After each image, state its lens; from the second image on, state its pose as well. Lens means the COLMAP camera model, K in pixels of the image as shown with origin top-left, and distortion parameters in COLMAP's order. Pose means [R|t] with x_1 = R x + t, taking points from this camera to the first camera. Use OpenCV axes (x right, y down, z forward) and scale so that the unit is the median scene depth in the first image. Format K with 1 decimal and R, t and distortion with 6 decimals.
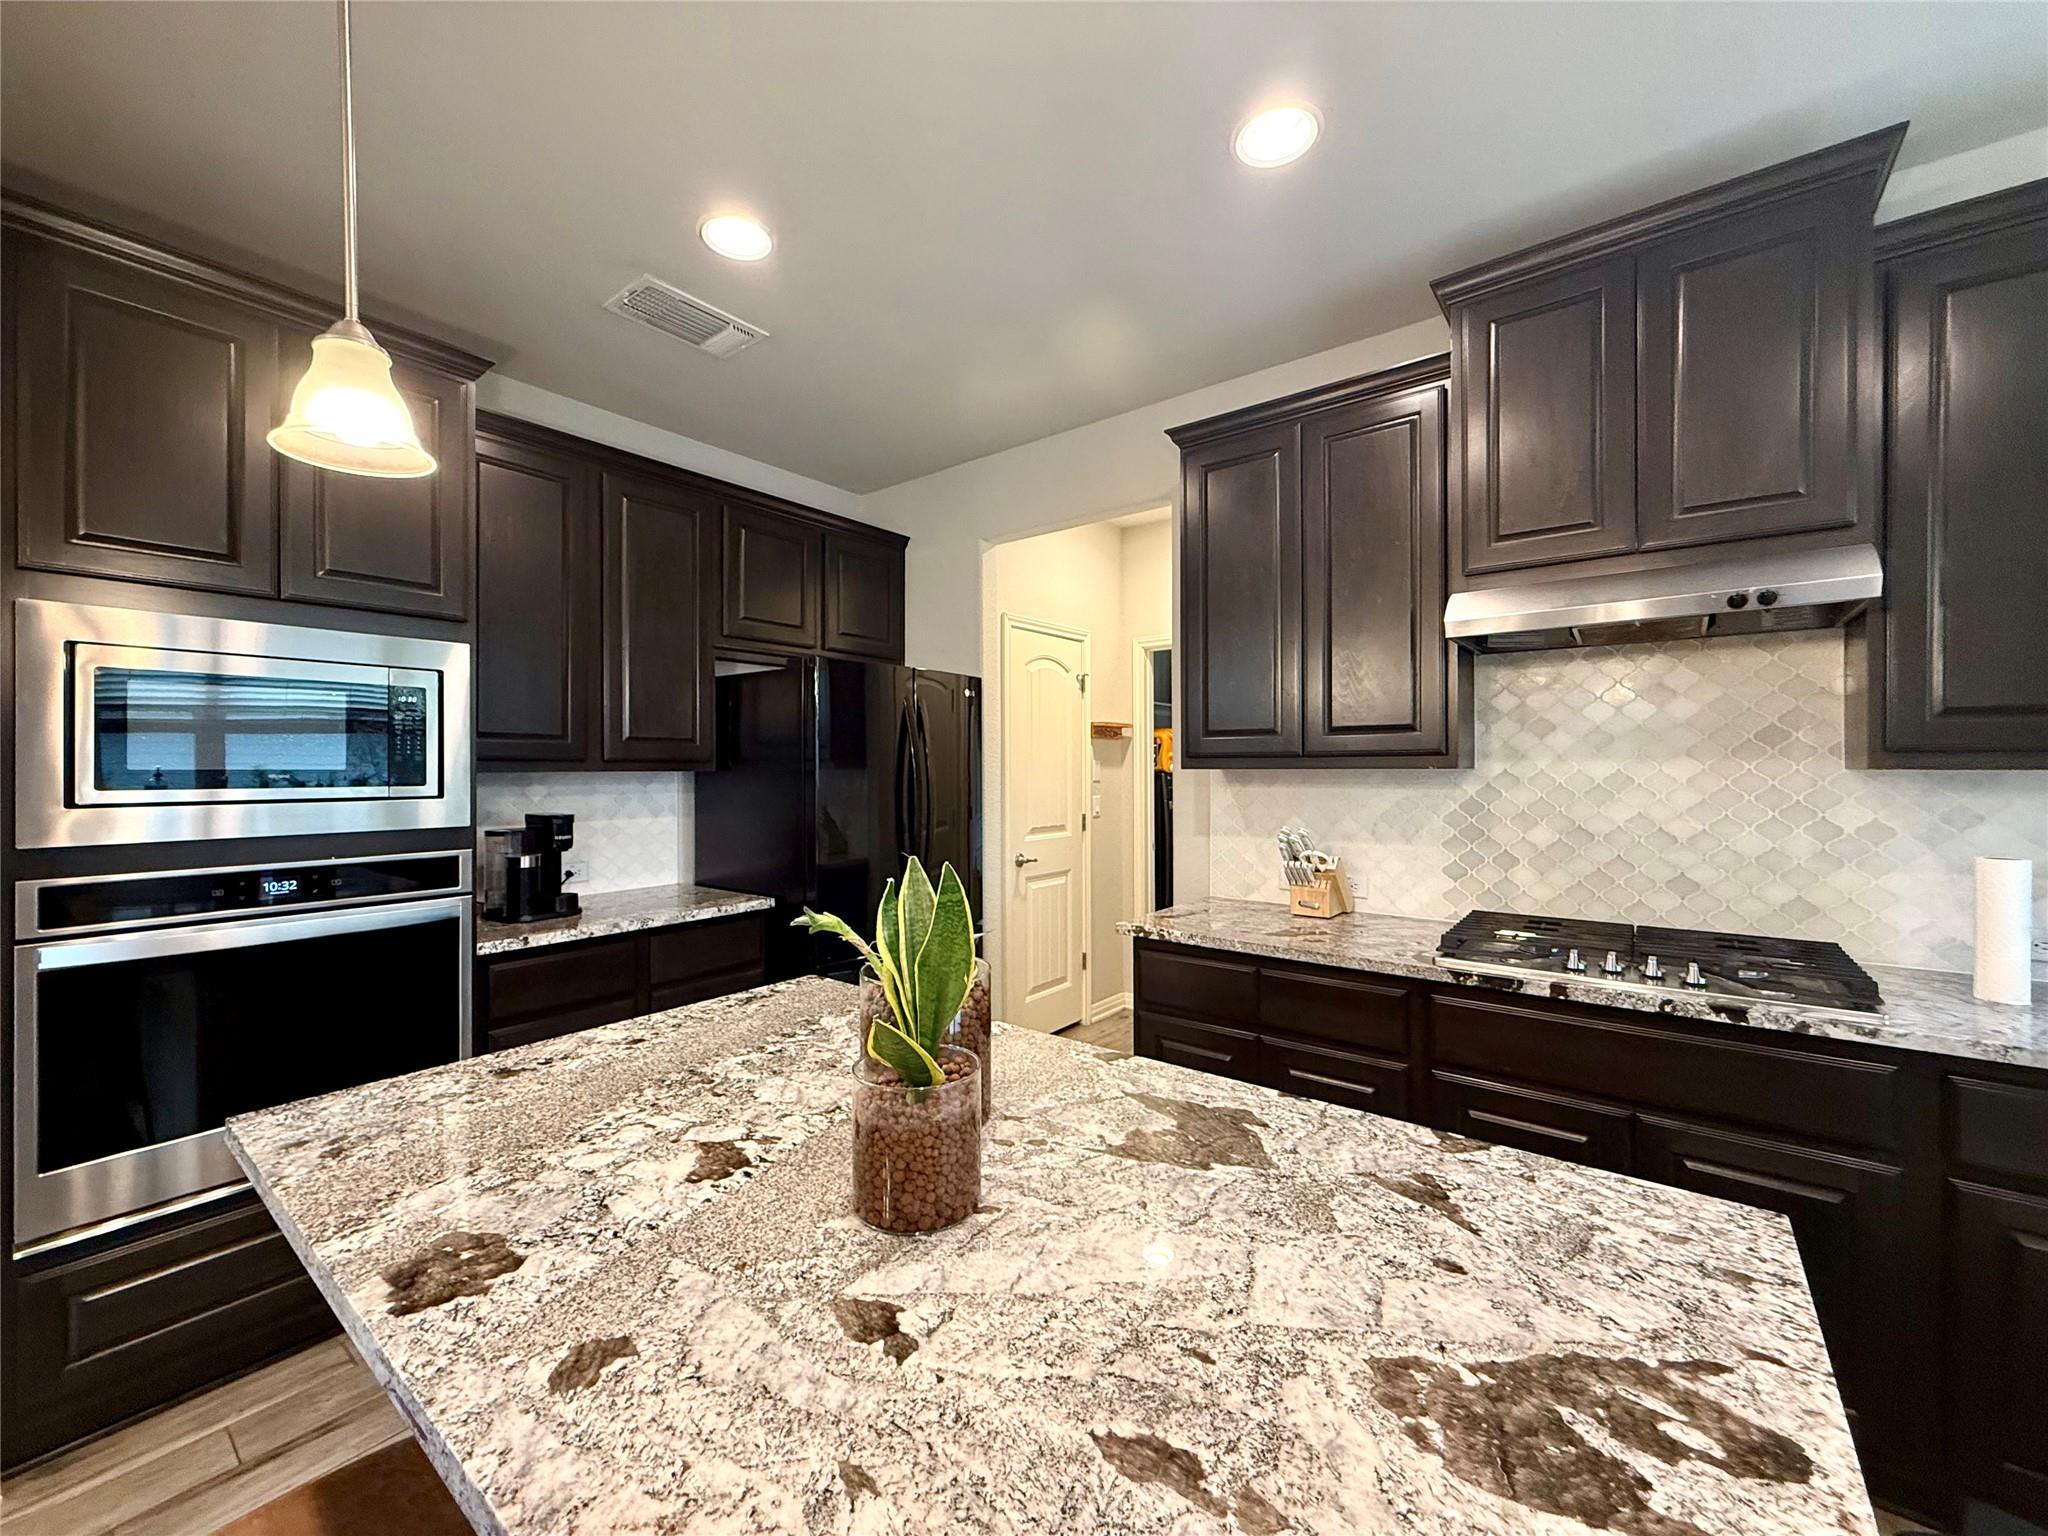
lens RADIAL K [[810.8, 0, 1024.0], [0, 810.8, 768.0], [0, 0, 1]] dist [0.007758, -0.007319]
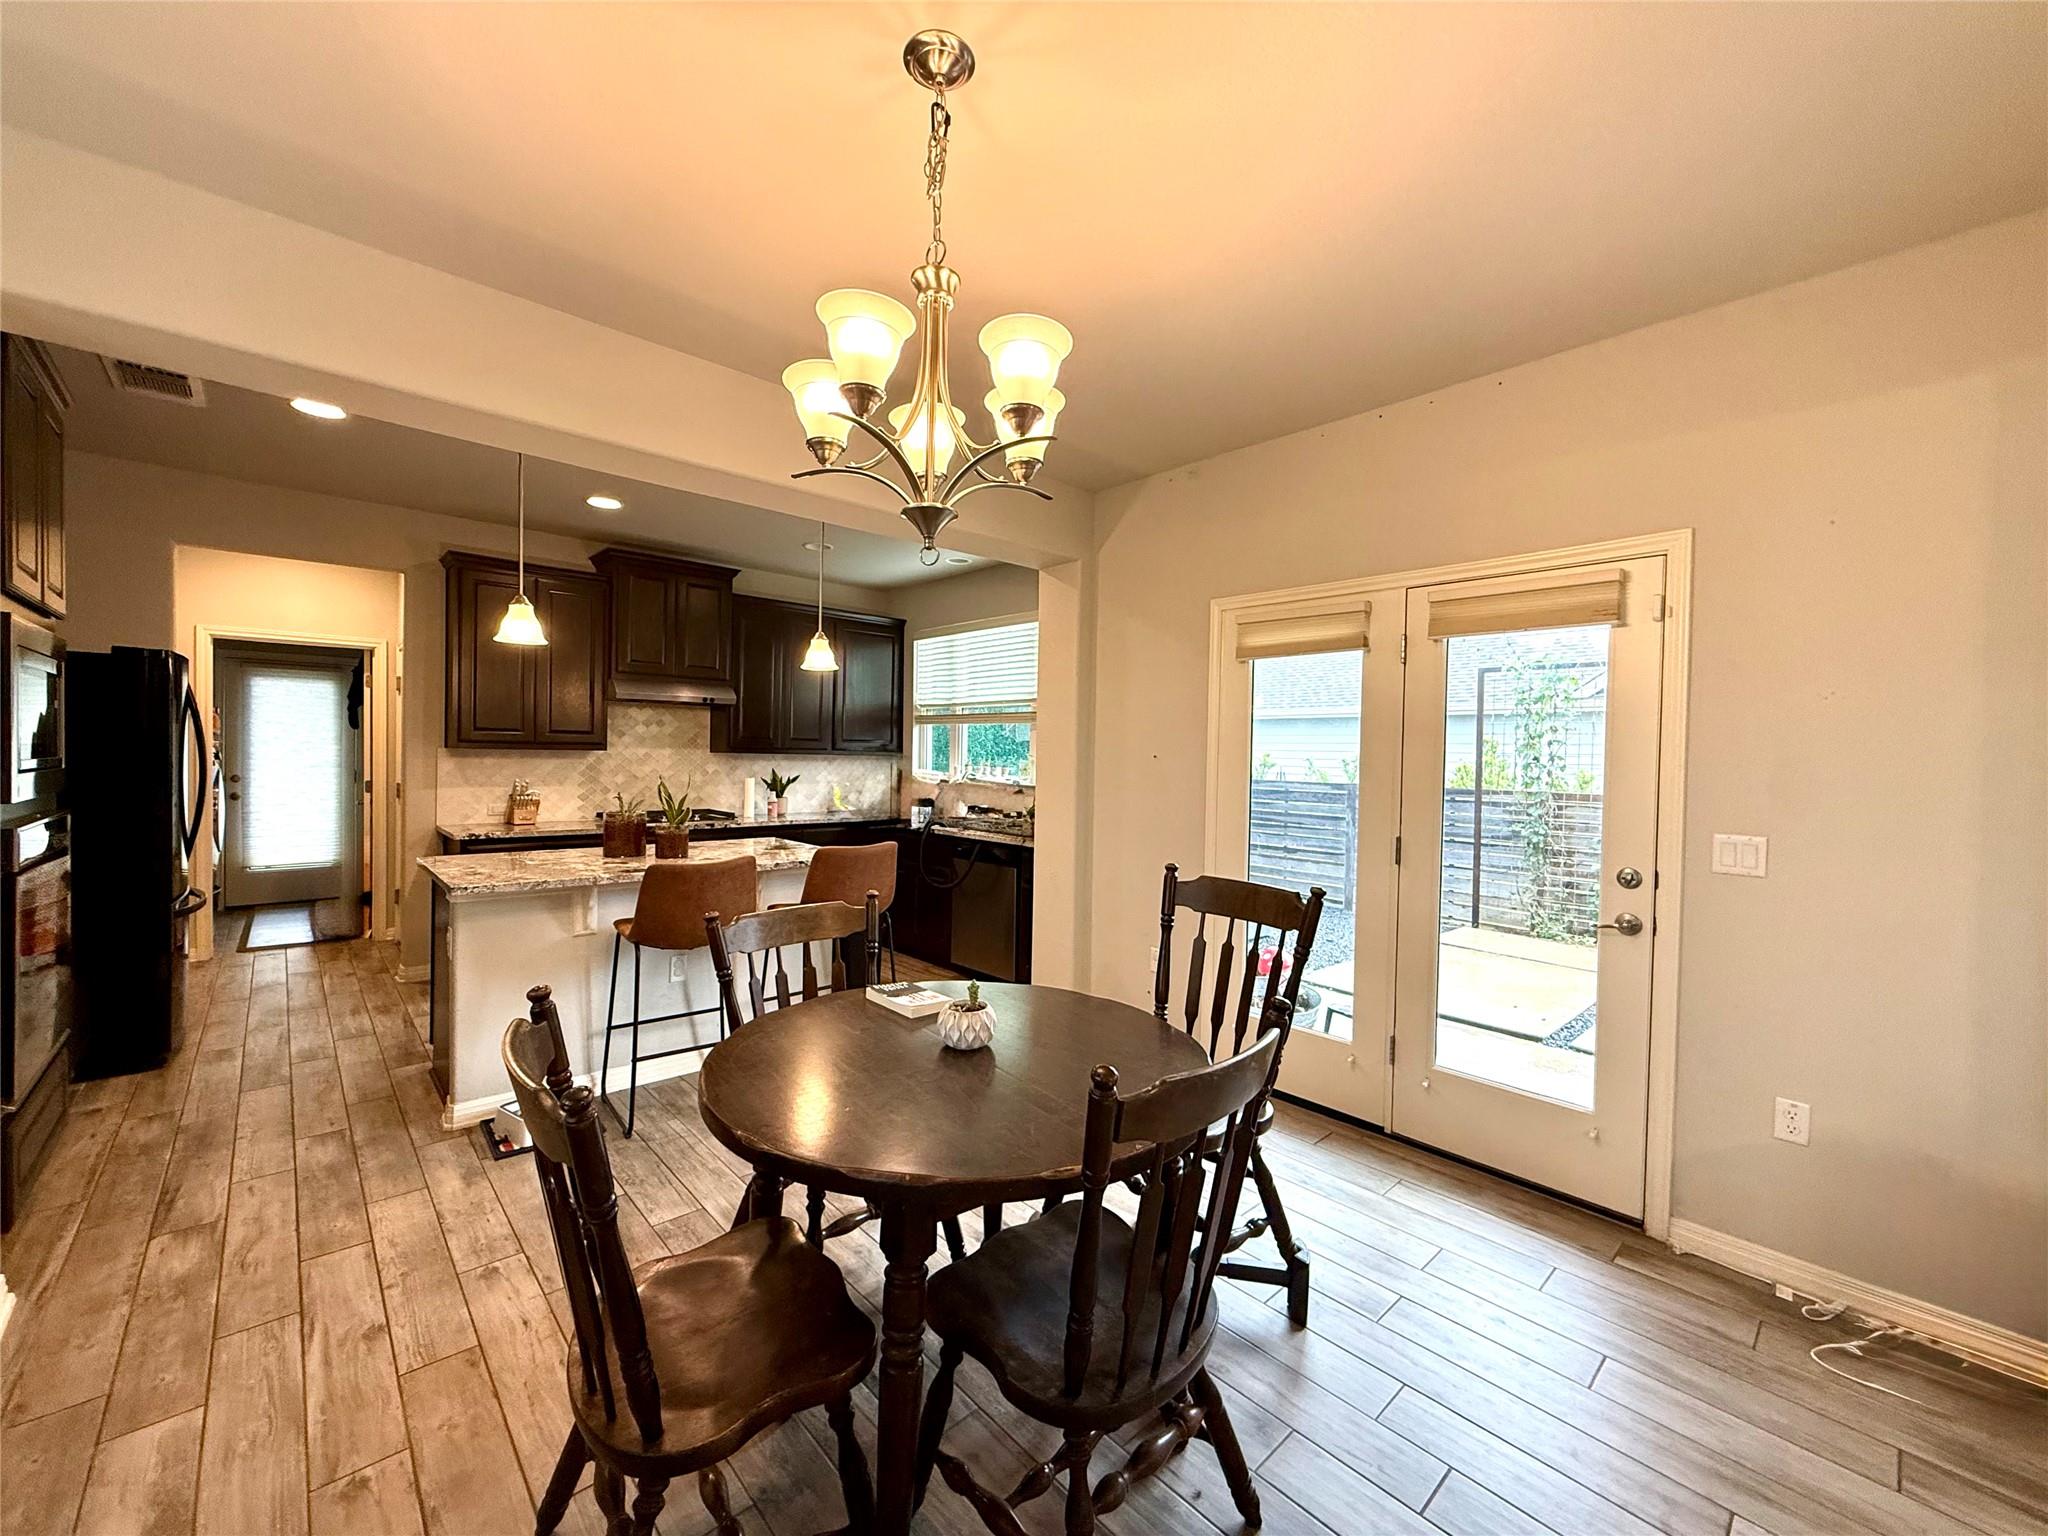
lens RADIAL K [[810.8, 0, 1024.0], [0, 810.8, 768.0], [0, 0, 1]] dist [0.007758, -0.007319]
pose [[0.160769, -0.002684, 0.986988, -1.603412], [-0.010998, 0.999929, 0.004510, 0.028400], [-0.986931, -0.011580, 0.160728, -0.583844]]
